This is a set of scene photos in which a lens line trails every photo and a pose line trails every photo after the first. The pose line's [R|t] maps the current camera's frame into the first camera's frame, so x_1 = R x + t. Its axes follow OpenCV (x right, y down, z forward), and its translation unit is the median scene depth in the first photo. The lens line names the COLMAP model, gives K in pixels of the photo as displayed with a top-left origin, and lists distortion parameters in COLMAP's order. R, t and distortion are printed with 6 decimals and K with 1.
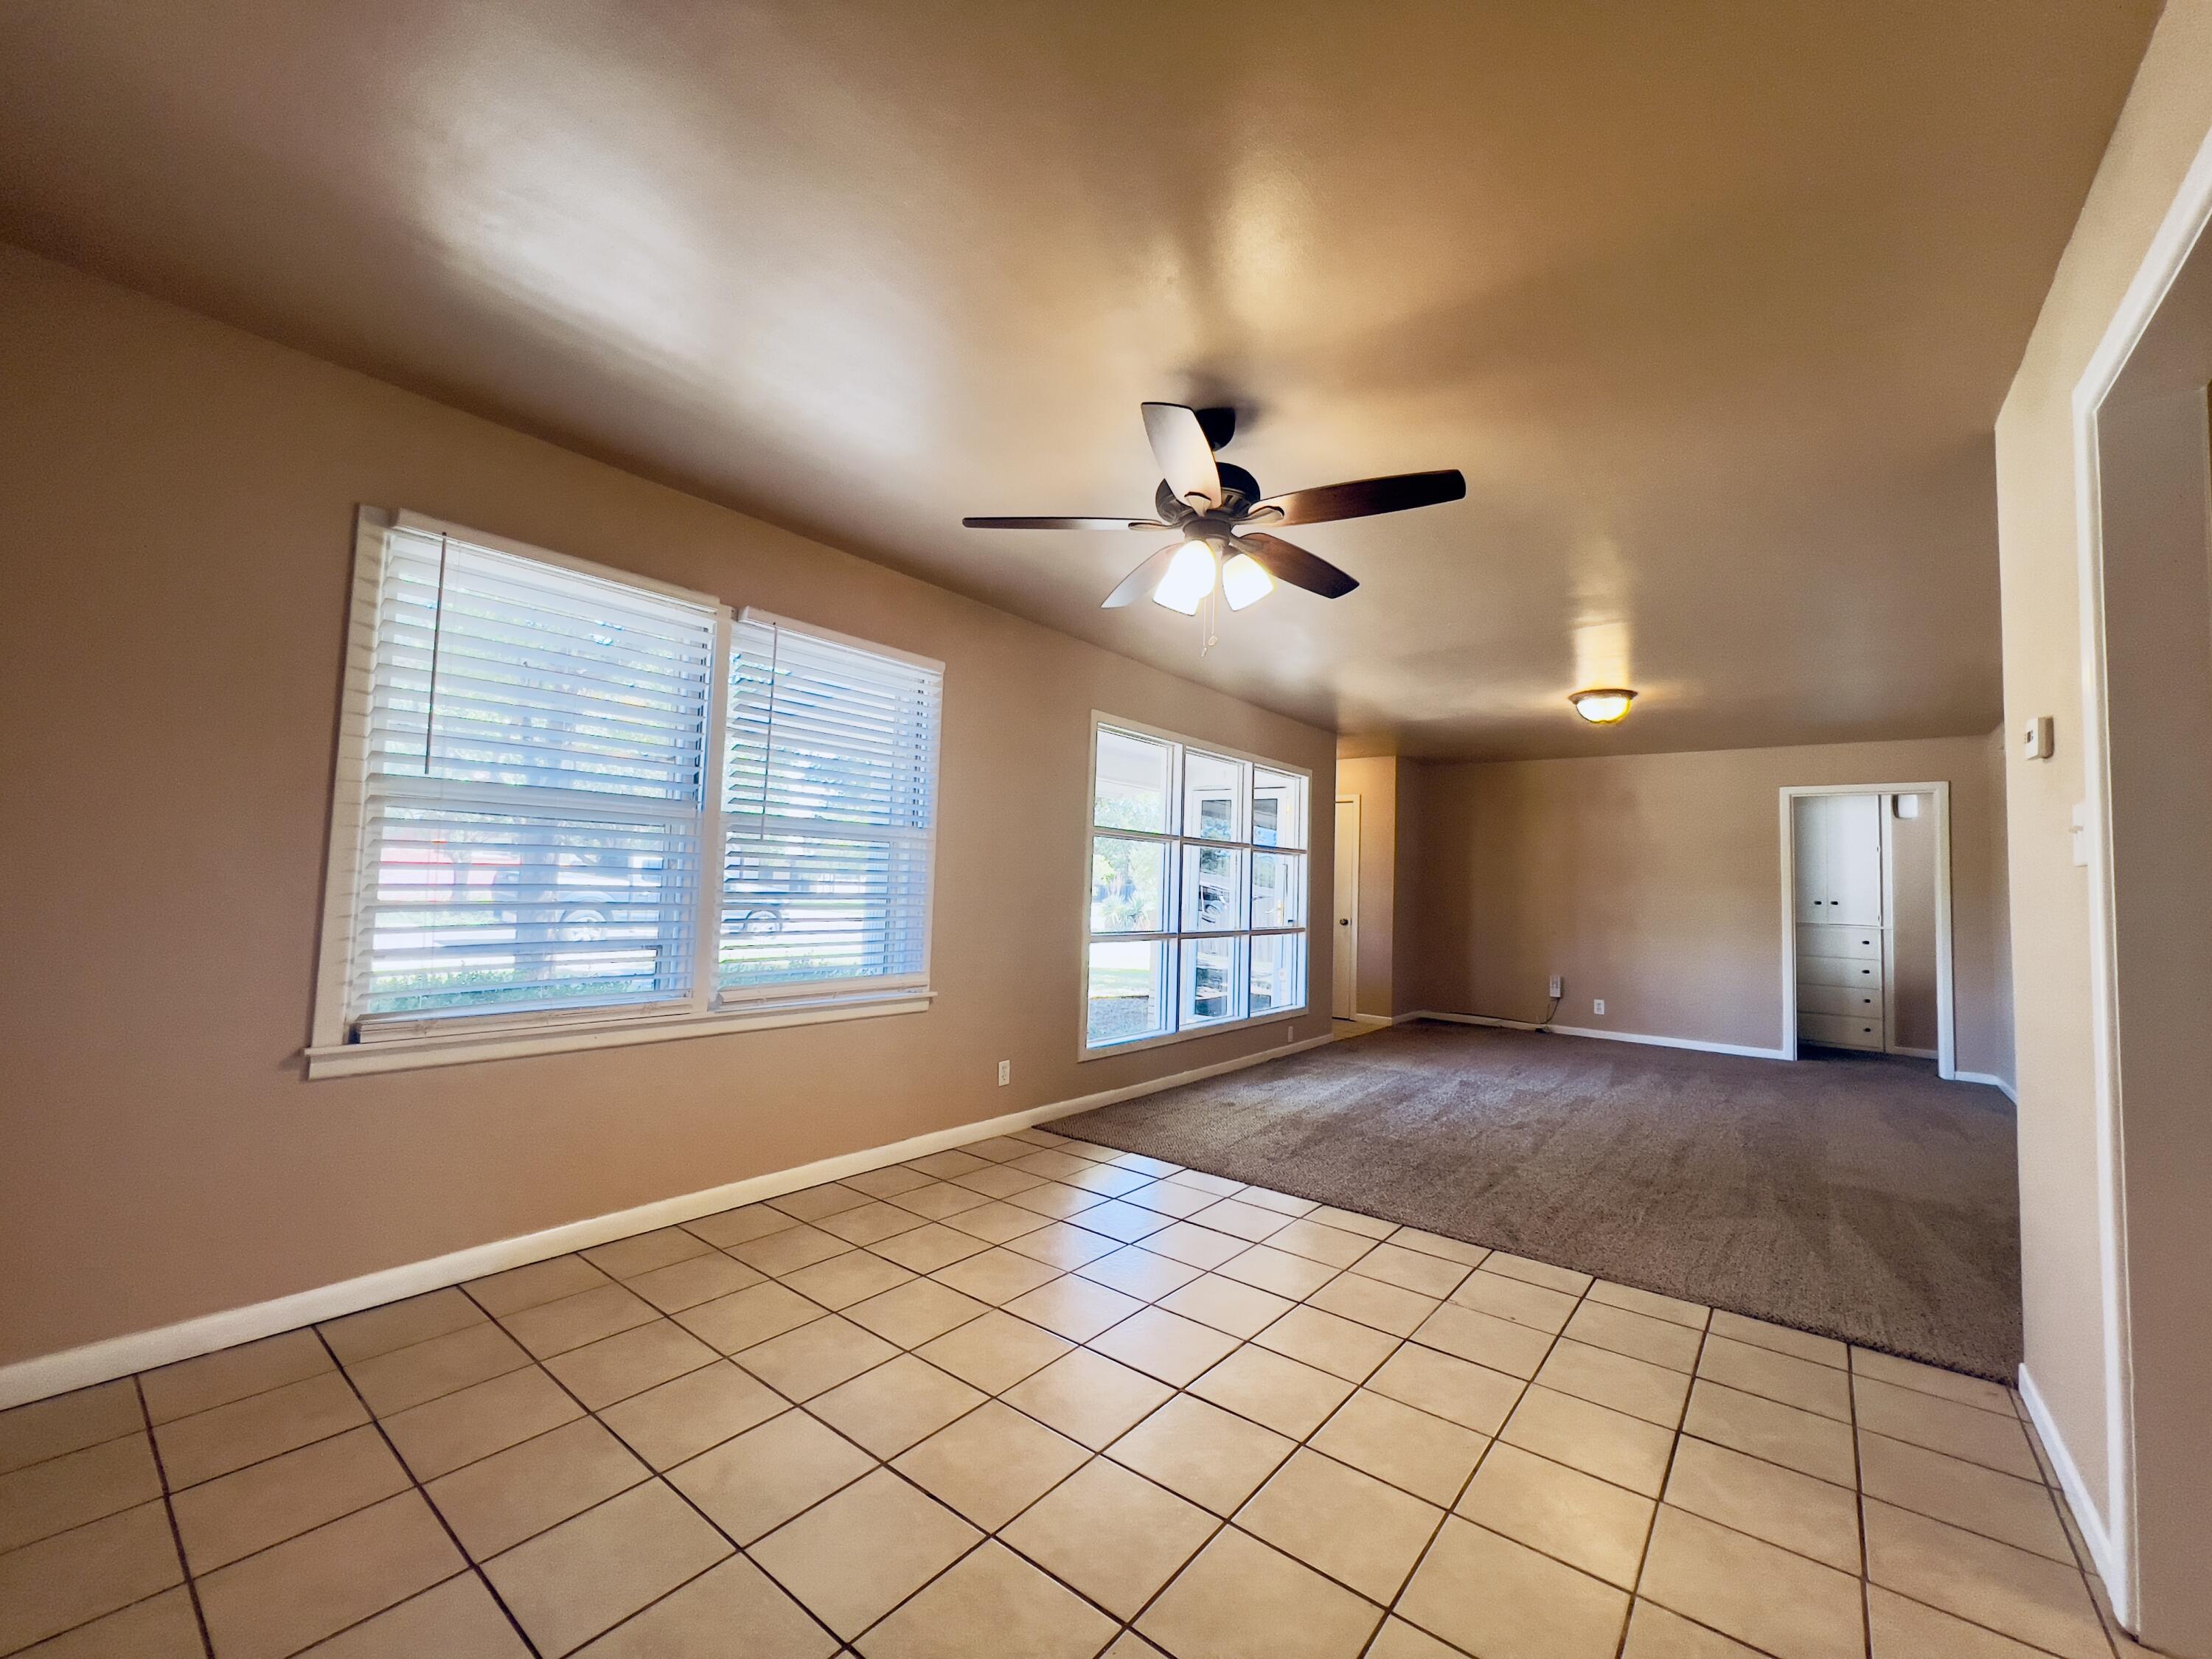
lens RADIAL K [[894.7, 0, 1101.8], [0, 894.7, 830.3], [0, 0, 1]] dist [-0.000129, -0.000044]
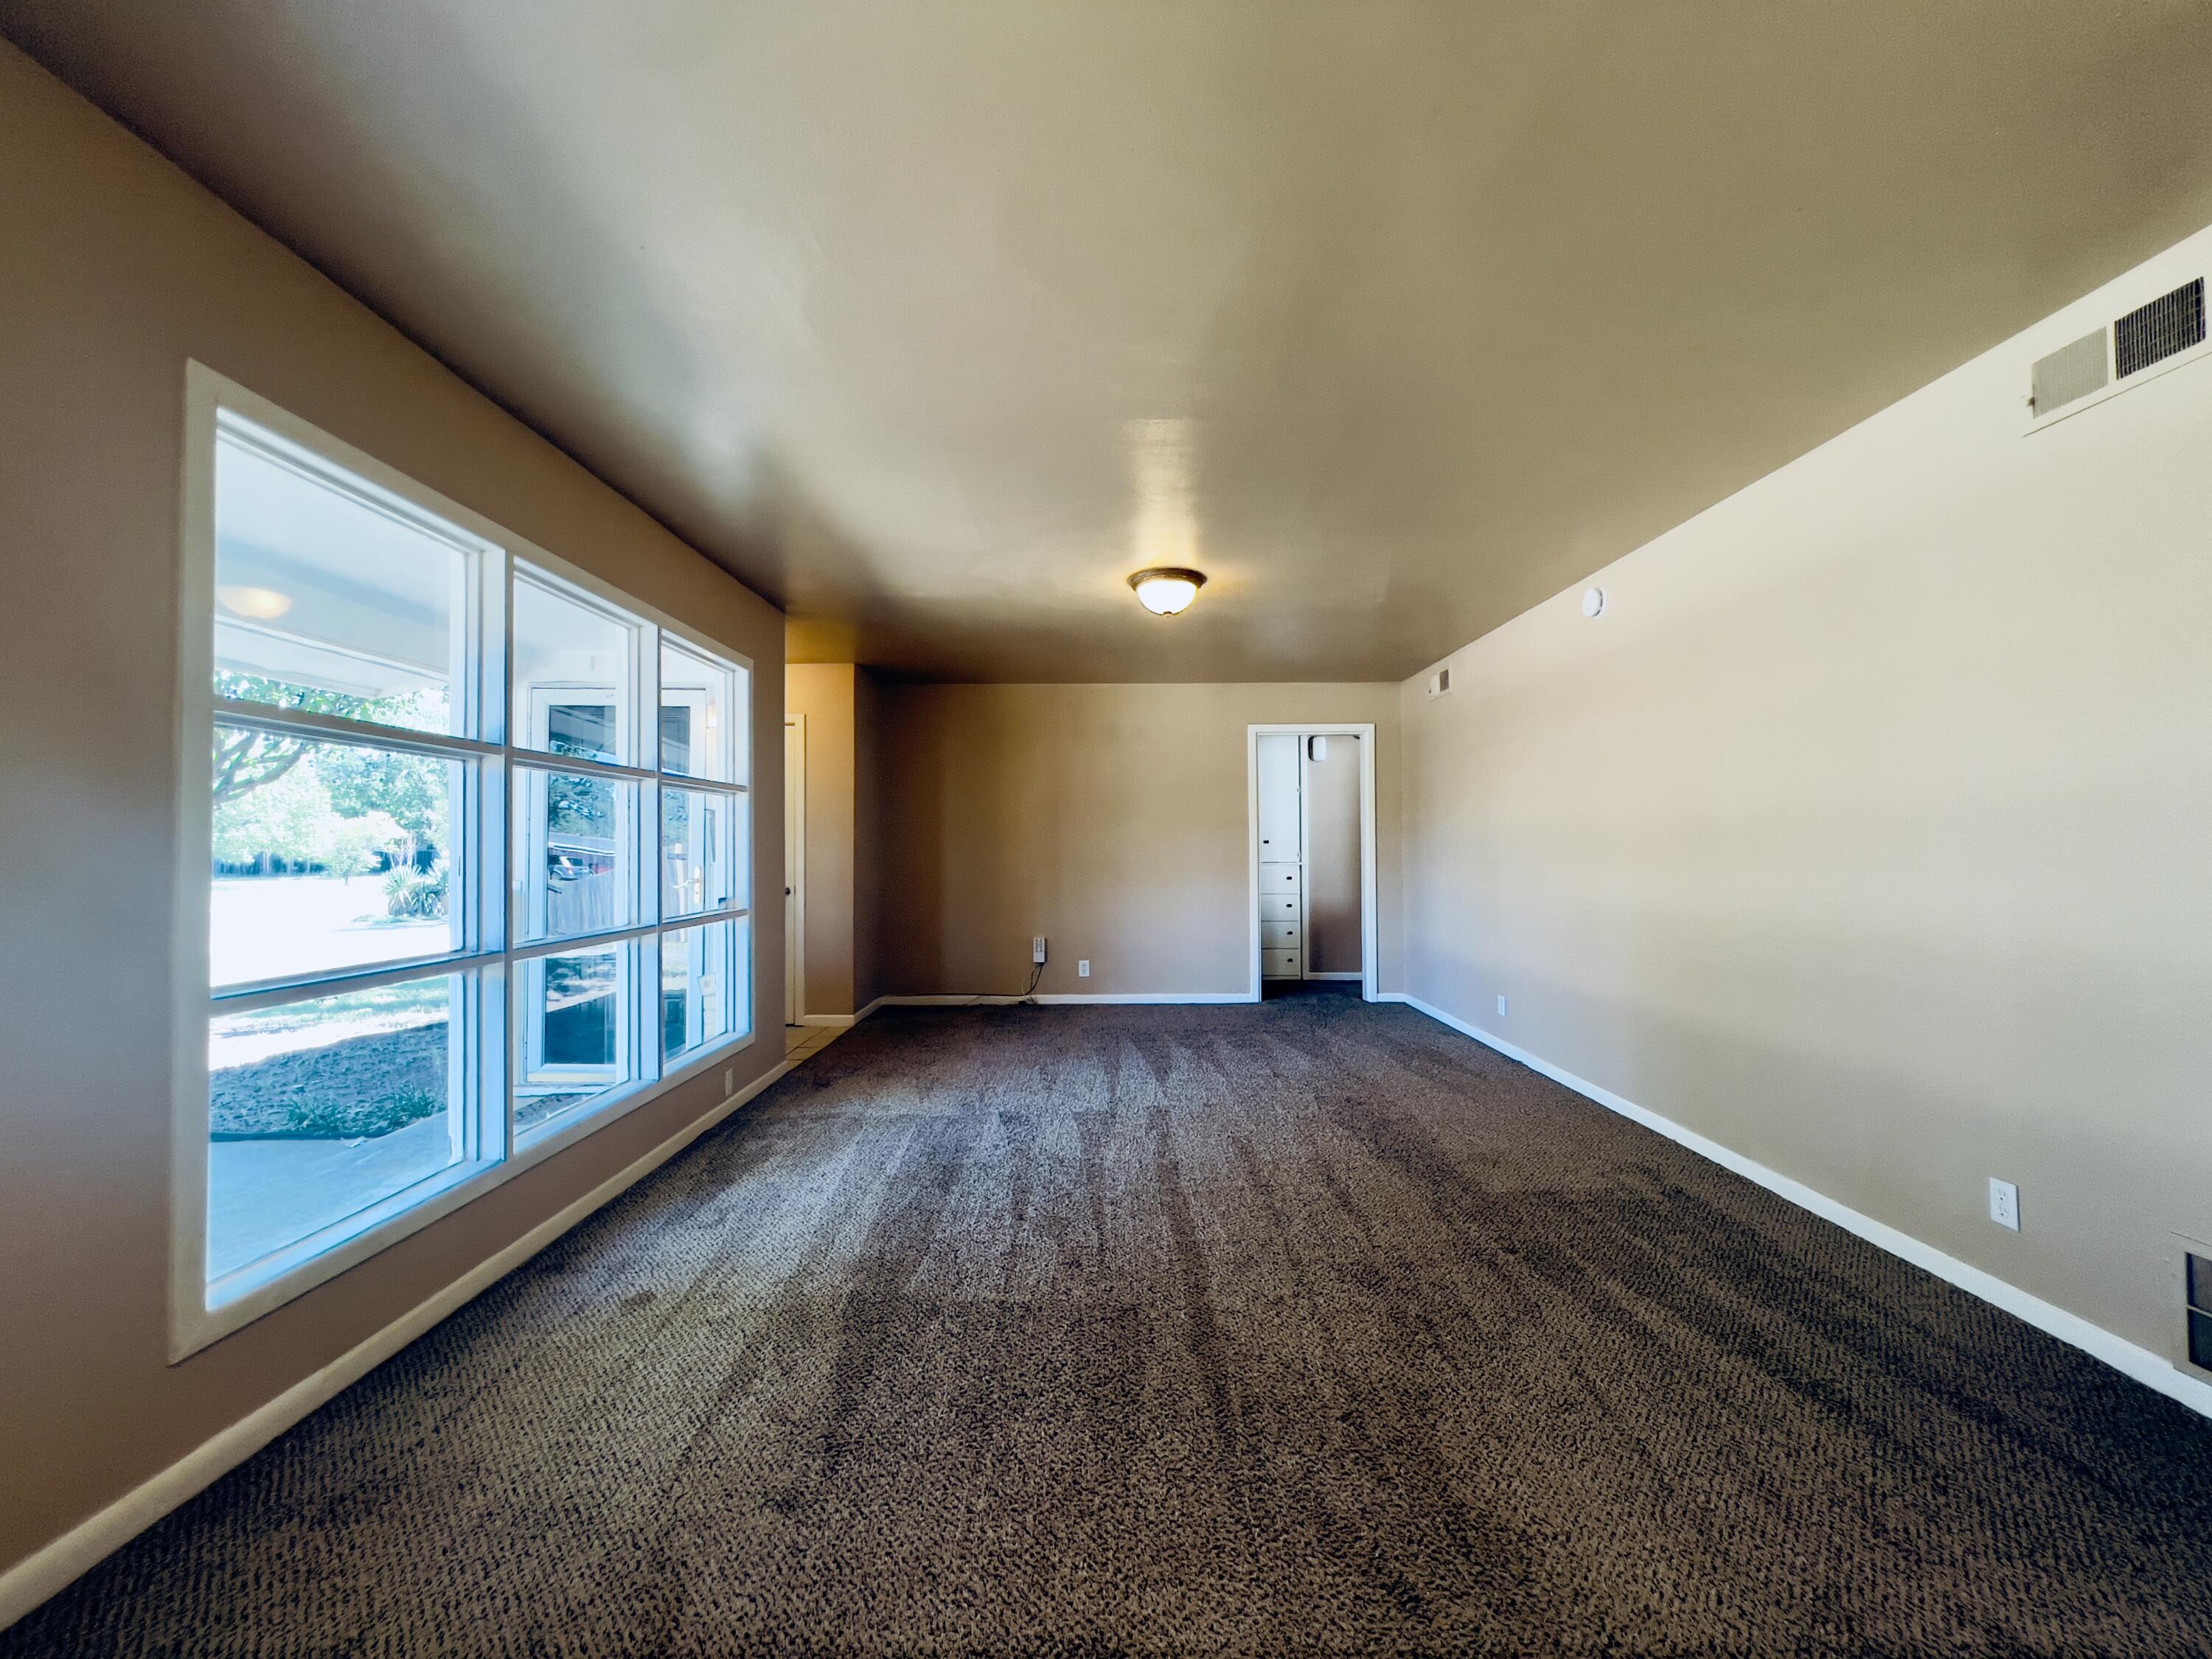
lens RADIAL K [[894.7, 0, 1108.3], [0, 894.7, 831.7], [0, 0, 1]] dist [-0.000129, -0.000044]
pose [[0.779719, -0.027206, 0.625538, 0.033481], [-0.005932, 0.998690, 0.050828, 0.021896], [-0.626101, -0.043342, 0.778536, 0.363436]]
